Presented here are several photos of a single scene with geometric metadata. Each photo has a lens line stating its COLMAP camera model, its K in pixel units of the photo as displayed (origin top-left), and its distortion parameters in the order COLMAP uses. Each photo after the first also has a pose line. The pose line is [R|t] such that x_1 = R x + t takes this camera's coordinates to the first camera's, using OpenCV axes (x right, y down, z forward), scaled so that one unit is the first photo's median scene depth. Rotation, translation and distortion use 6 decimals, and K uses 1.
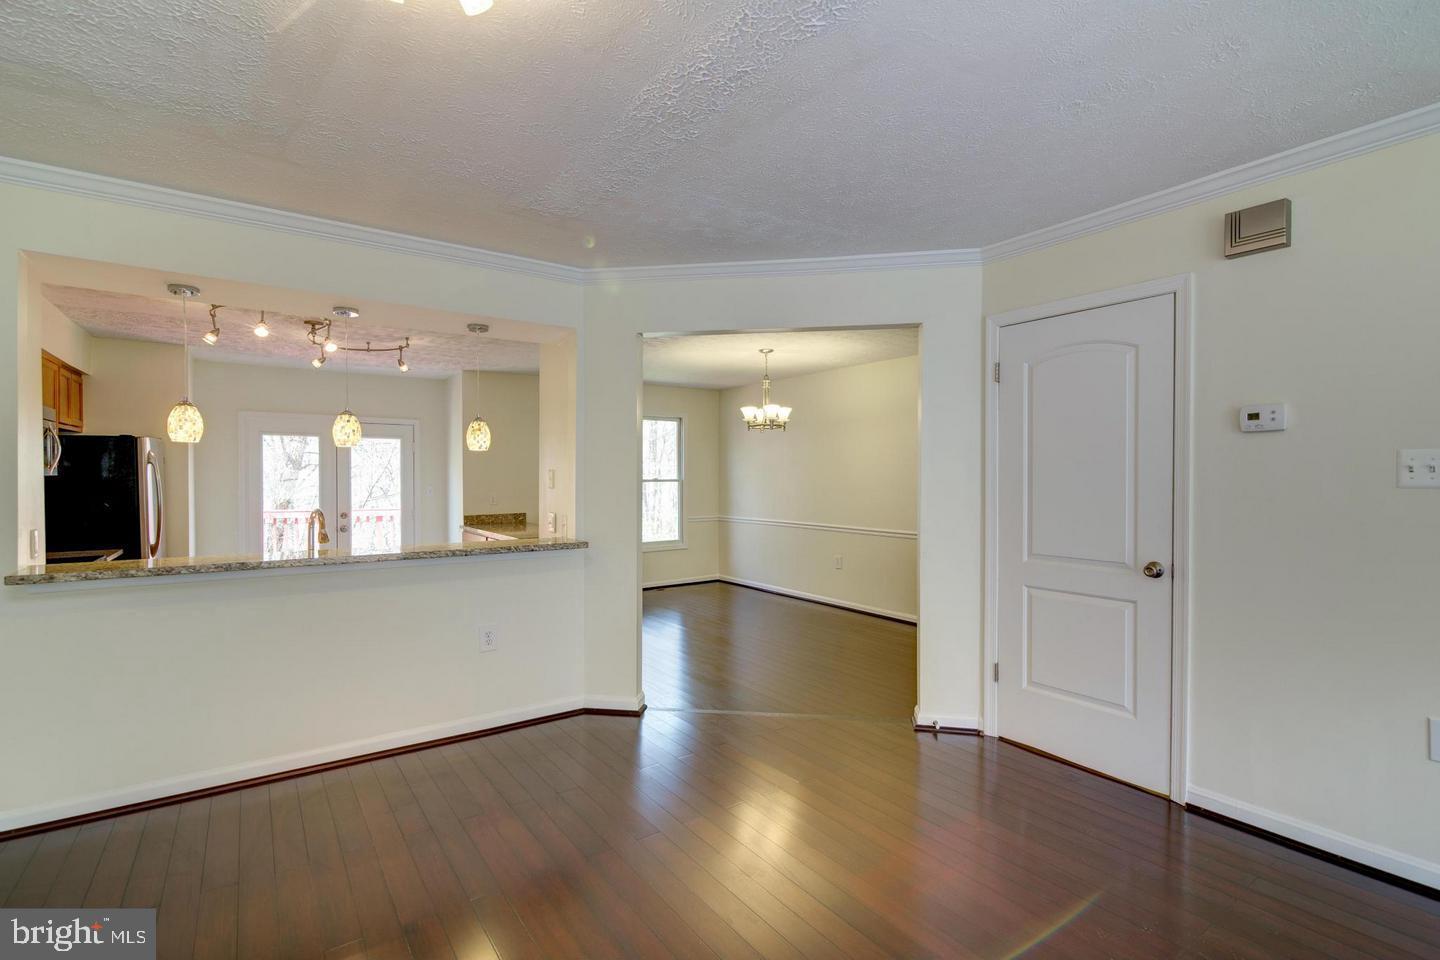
lens RADIAL K [[657.7, 0, 718.9], [0, 657.7, 482.7], [0, 0, 1]] dist [-0.004504, -0.000318]
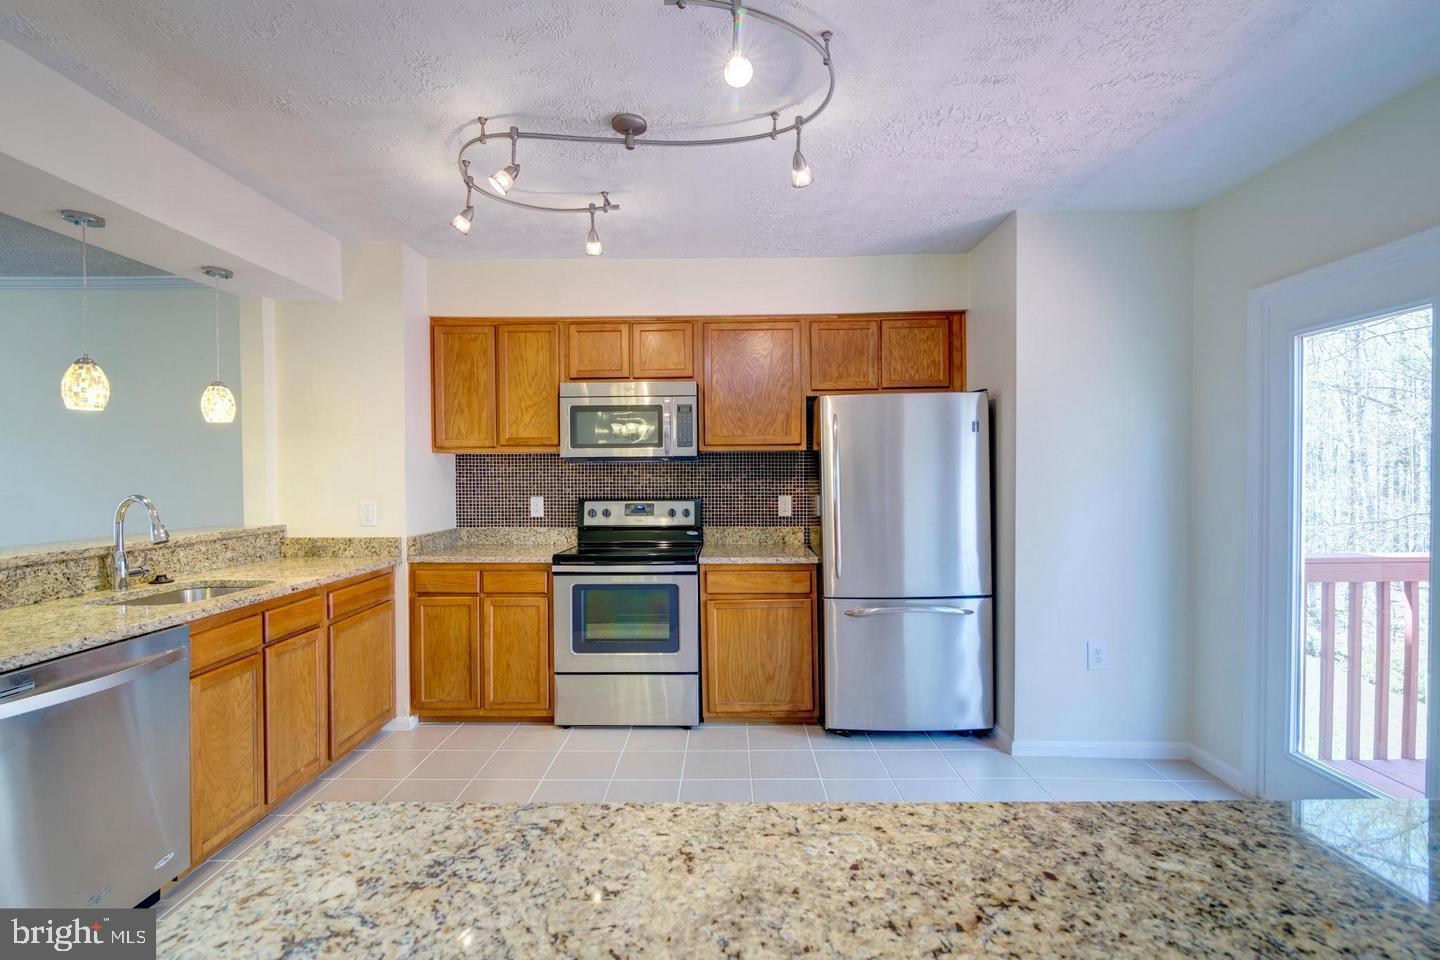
lens RADIAL K [[657.7, 0, 718.9], [0, 657.7, 482.7], [0, 0, 1]] dist [-0.004504, -0.000318]
pose [[-0.588244, 0.014835, -0.808548, -0.219542], [-0.001649, 0.999808, 0.019544, 0.005027], [0.808682, 0.012830, -0.588106, 1.092114]]
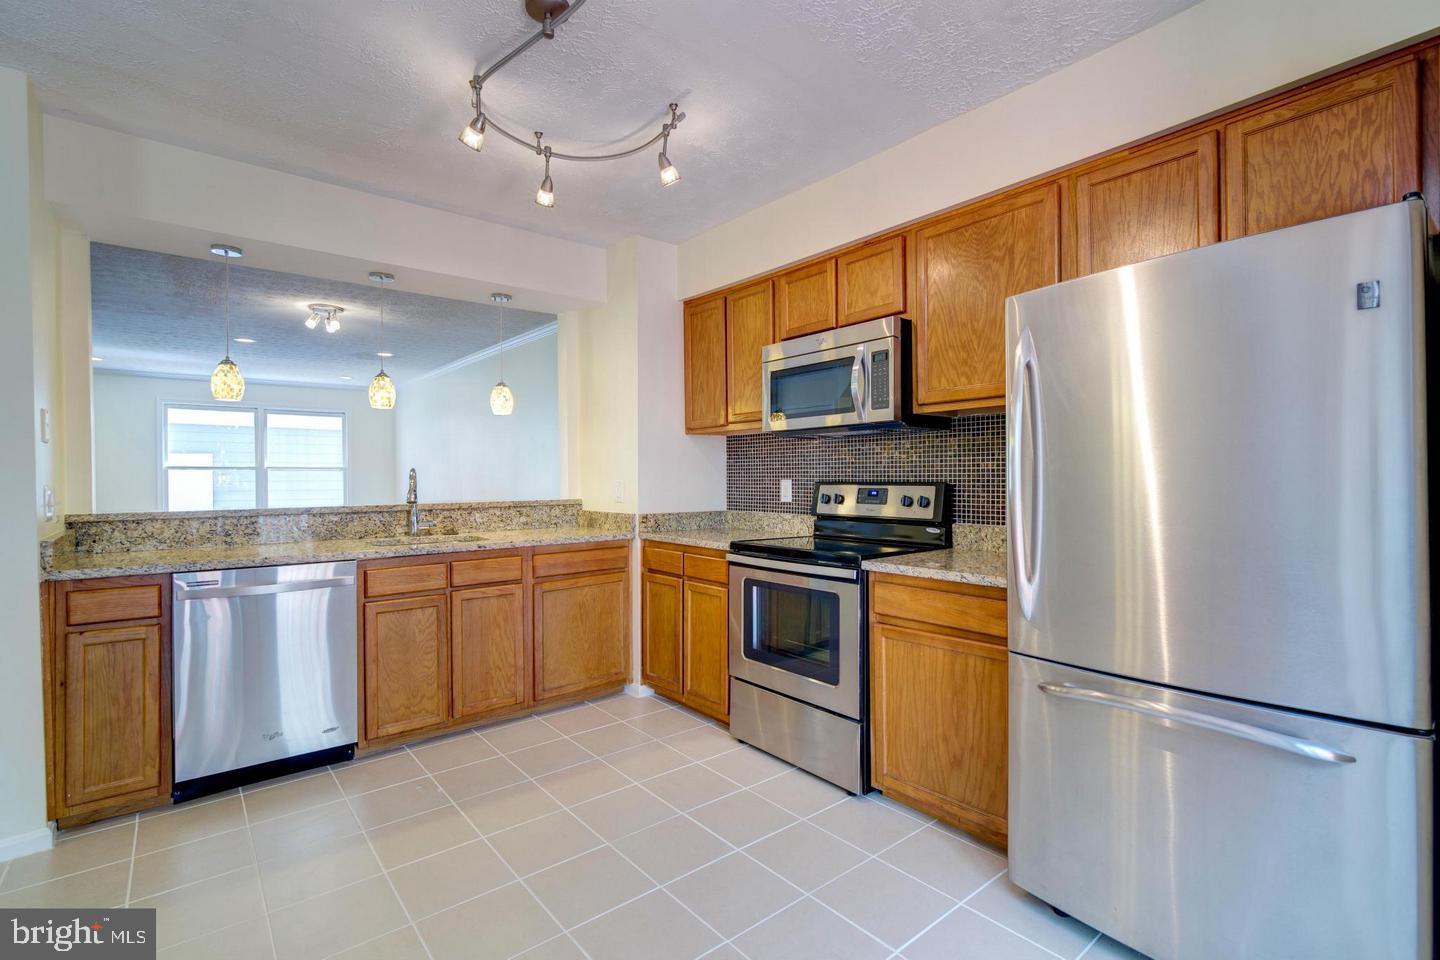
lens RADIAL K [[657.7, 0, 718.9], [0, 657.7, 482.7], [0, 0, 1]] dist [-0.004504, -0.000318]
pose [[-0.997370, 0.006571, -0.072180, -0.562908], [0.005378, 0.999846, 0.016703, 0.026180], [0.072279, 0.016271, -0.997252, 1.144477]]
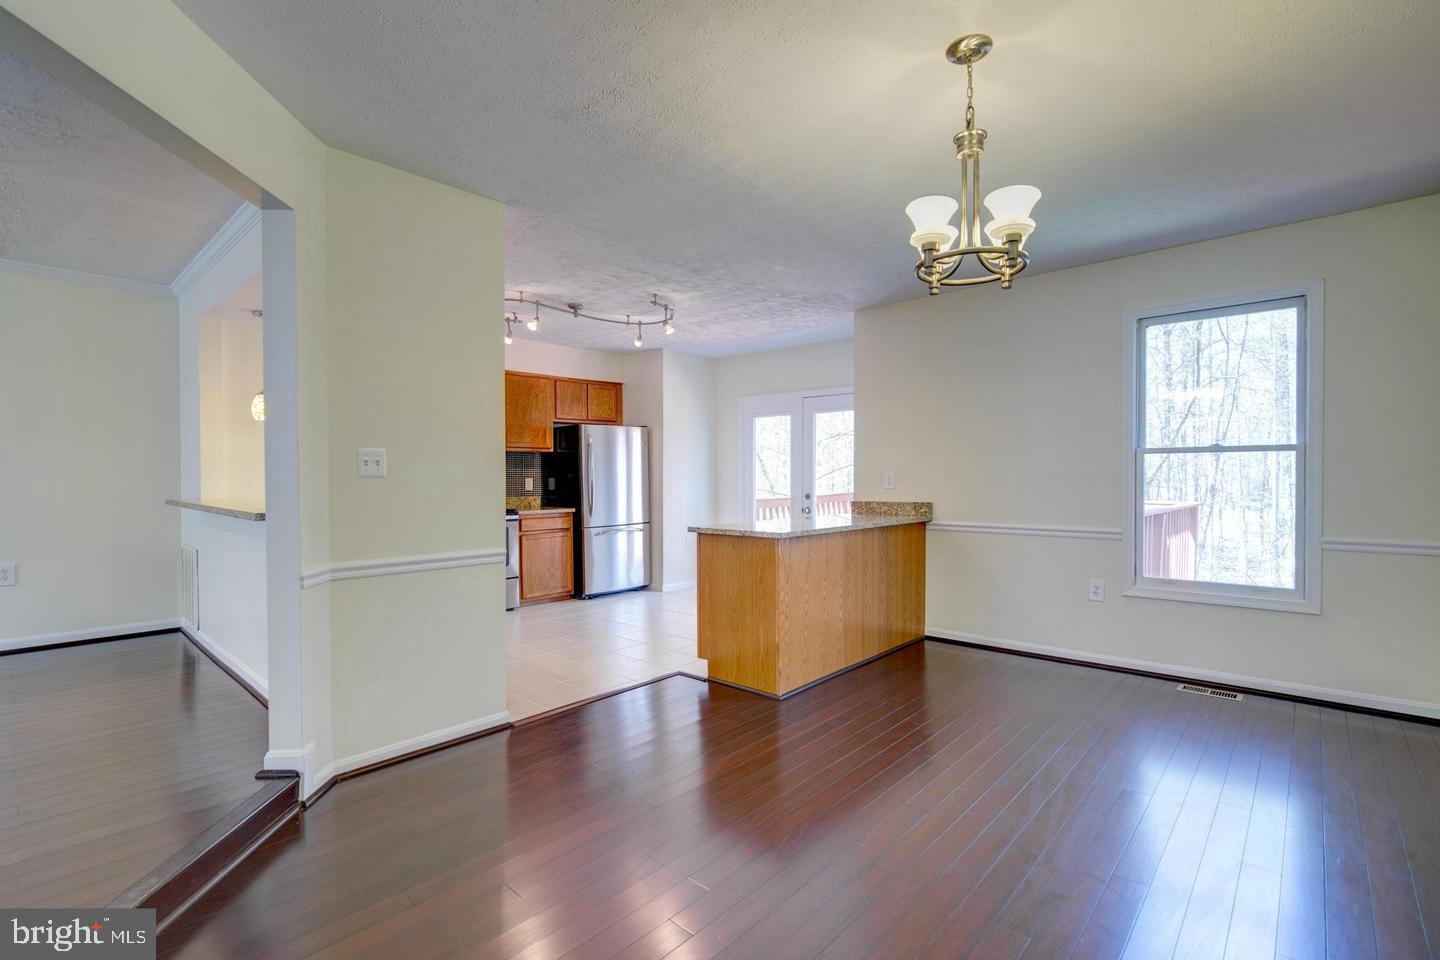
lens RADIAL K [[657.7, 0, 718.9], [0, 657.7, 482.7], [0, 0, 1]] dist [-0.004504, -0.000318]
pose [[0.213880, 0.011952, -0.976787, 0.394262], [-0.007236, 0.999917, 0.010651, 0.025484], [0.976833, 0.004790, 0.213948, 0.818568]]
